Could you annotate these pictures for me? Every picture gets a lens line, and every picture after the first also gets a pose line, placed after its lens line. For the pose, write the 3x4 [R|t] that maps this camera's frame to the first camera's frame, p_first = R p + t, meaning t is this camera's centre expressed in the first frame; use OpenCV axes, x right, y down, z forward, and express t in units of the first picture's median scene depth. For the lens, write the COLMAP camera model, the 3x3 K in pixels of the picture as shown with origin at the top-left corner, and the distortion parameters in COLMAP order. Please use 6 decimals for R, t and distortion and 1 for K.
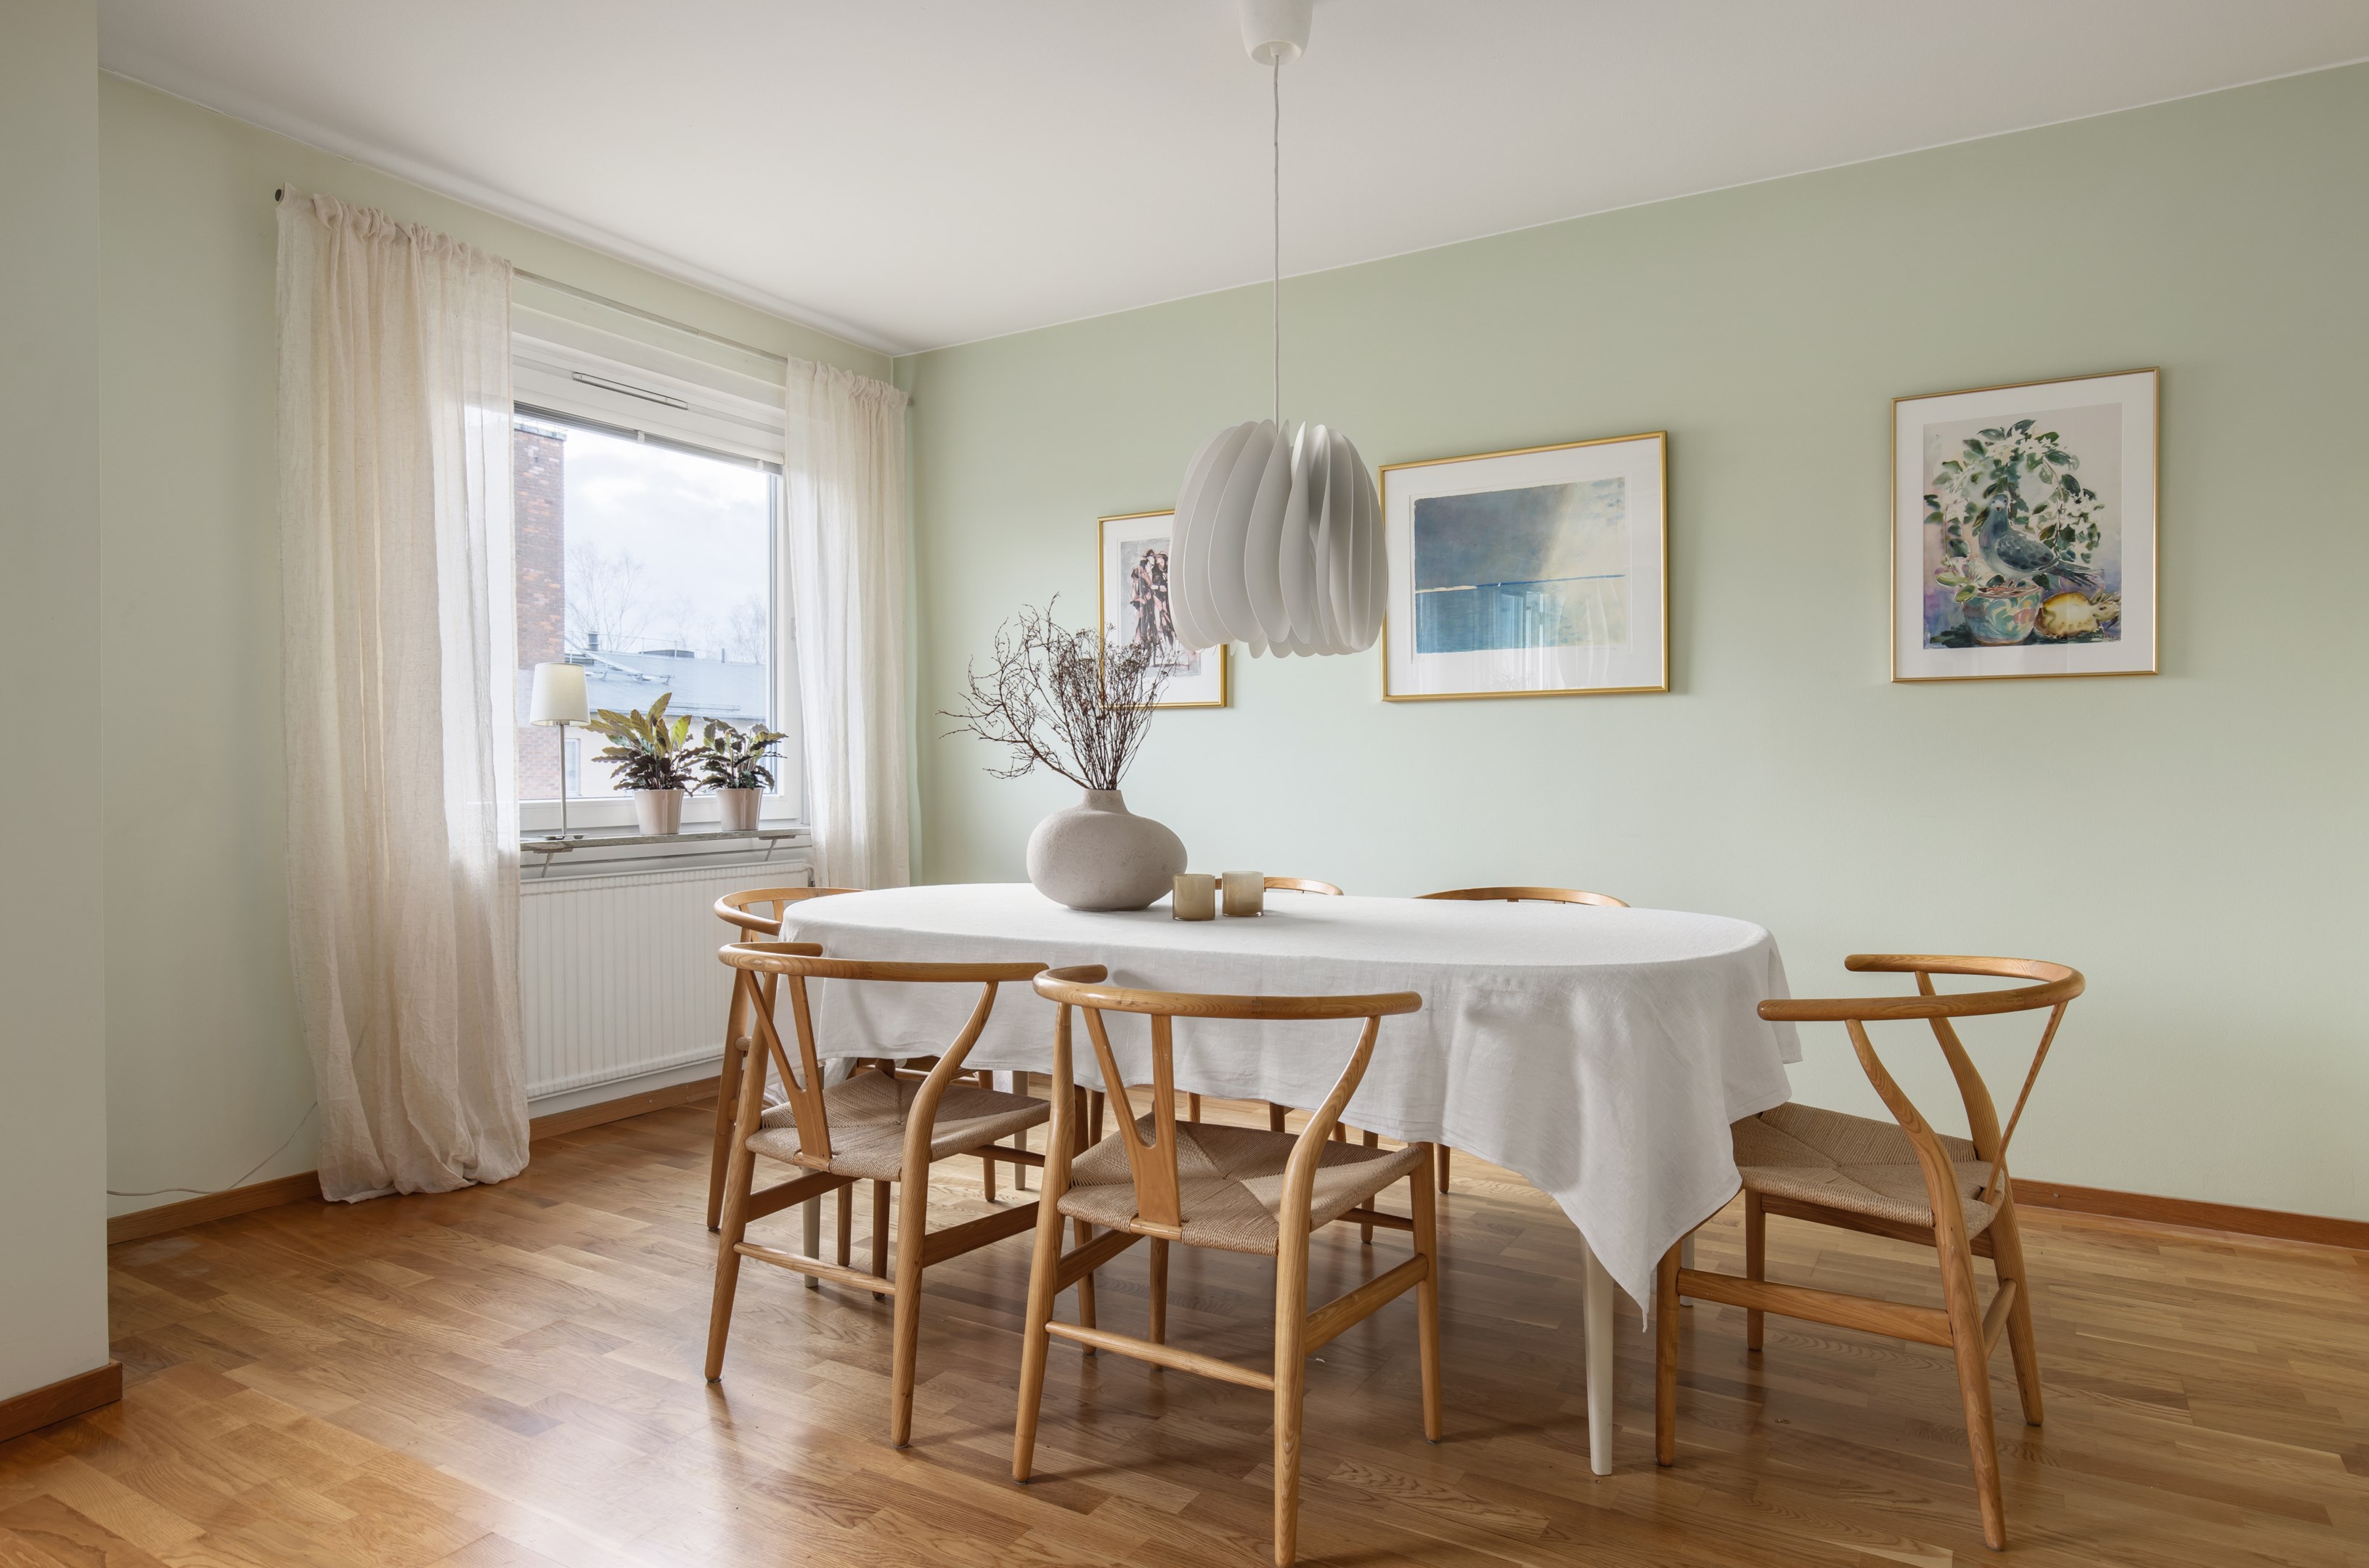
lens RADIAL K [[1436.8, 0, 1169.2], [0, 1436.8, 783.7], [0, 0, 1]] dist [-0.001203, 0.000020]
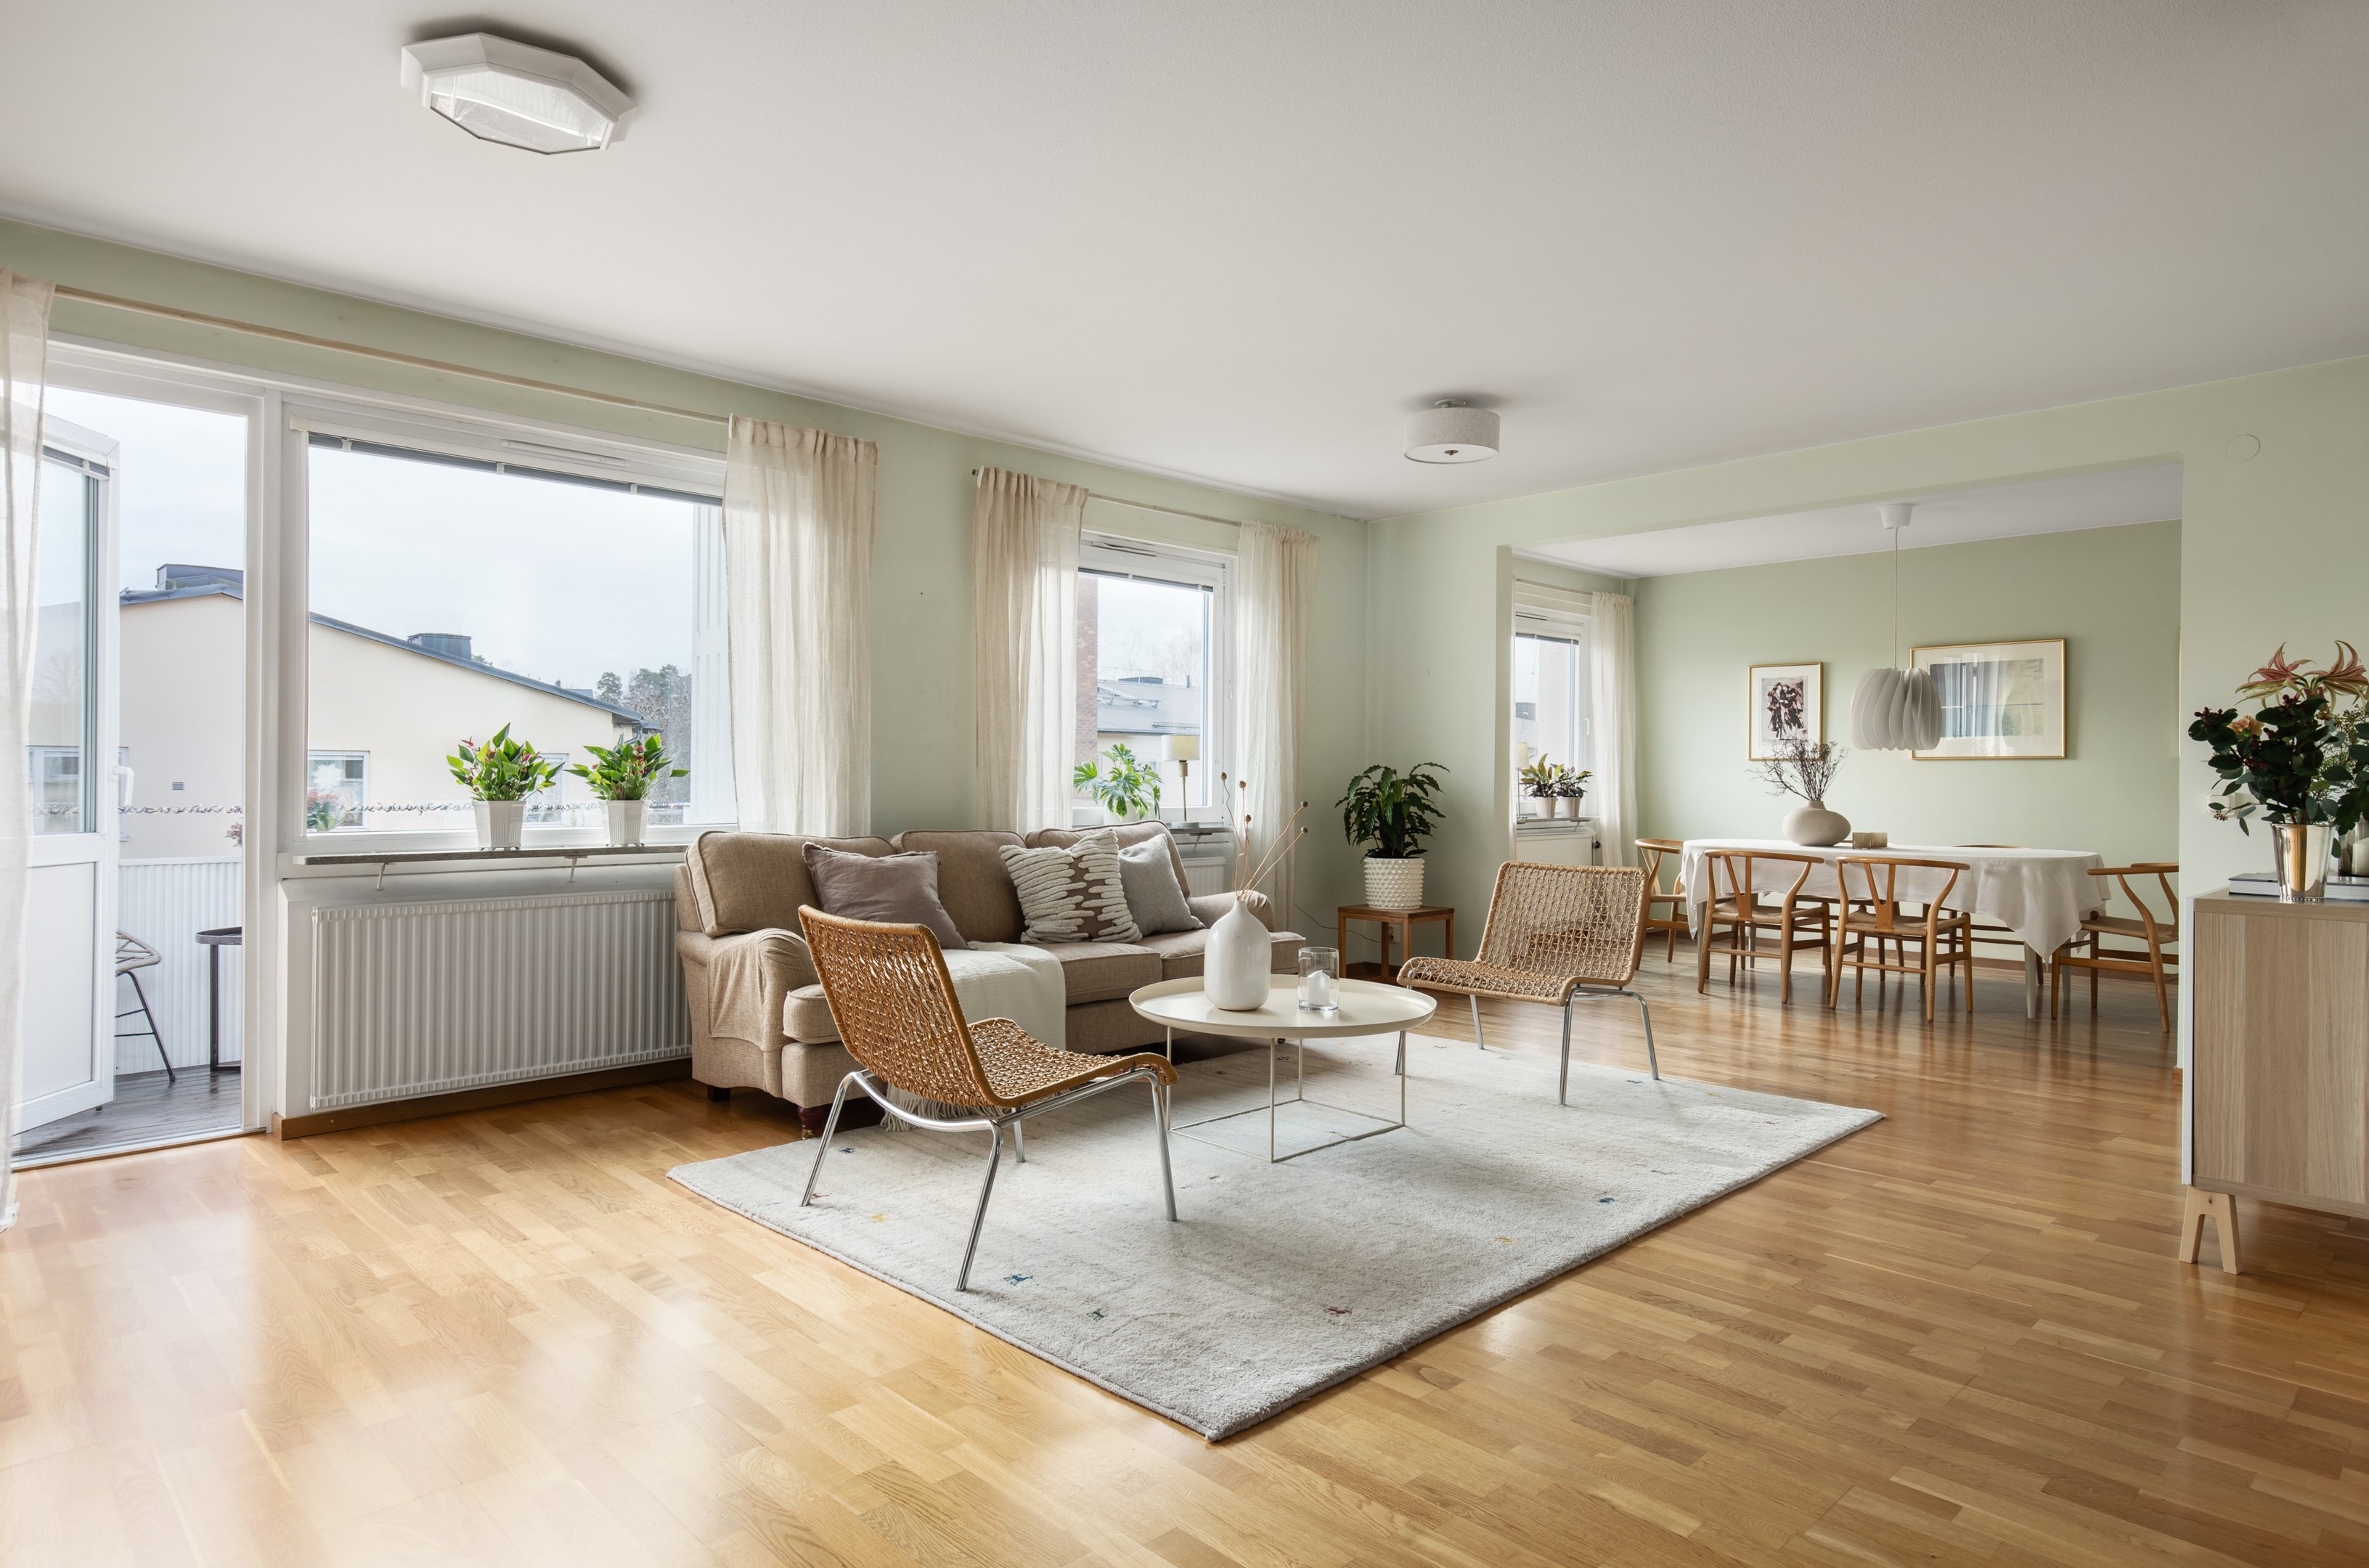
lens RADIAL K [[1336.7, 0, 1184.3], [0, 1336.7, 780.8], [0, 0, 1]] dist [-0.002218, 0.002021]
pose [[0.964360, 0.008333, -0.264461, -0.401920], [-0.010433, 0.999924, -0.006540, -0.003117], [0.264386, 0.009066, 0.964374, -1.295811]]
